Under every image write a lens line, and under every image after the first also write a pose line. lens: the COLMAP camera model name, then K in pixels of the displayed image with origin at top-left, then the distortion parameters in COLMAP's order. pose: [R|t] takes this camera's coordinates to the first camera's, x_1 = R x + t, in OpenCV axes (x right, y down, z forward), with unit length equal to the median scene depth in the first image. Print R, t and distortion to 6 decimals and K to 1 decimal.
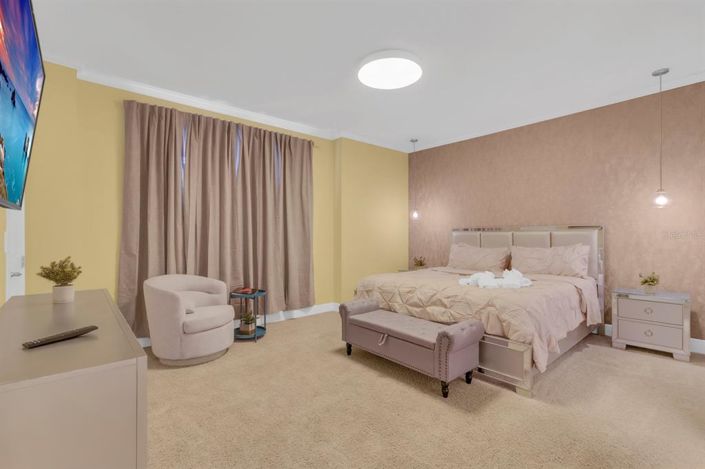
lens RADIAL K [[324.3, 0, 350.7], [0, 324.3, 235.0], [0, 0, 1]] dist [-0.001544, 0.000250]
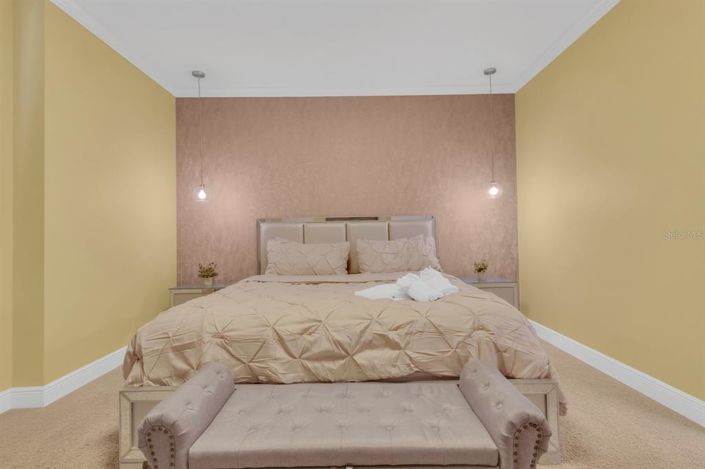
lens RADIAL K [[324.3, 0, 353.8], [0, 324.3, 231.9], [0, 0, 1]] dist [-0.001544, 0.000250]
pose [[0.642273, 0.006973, 0.766445, -0.144810], [0.011042, 0.999771, -0.018349, 0.038806], [-0.766397, 0.020248, 0.642048, 0.644986]]
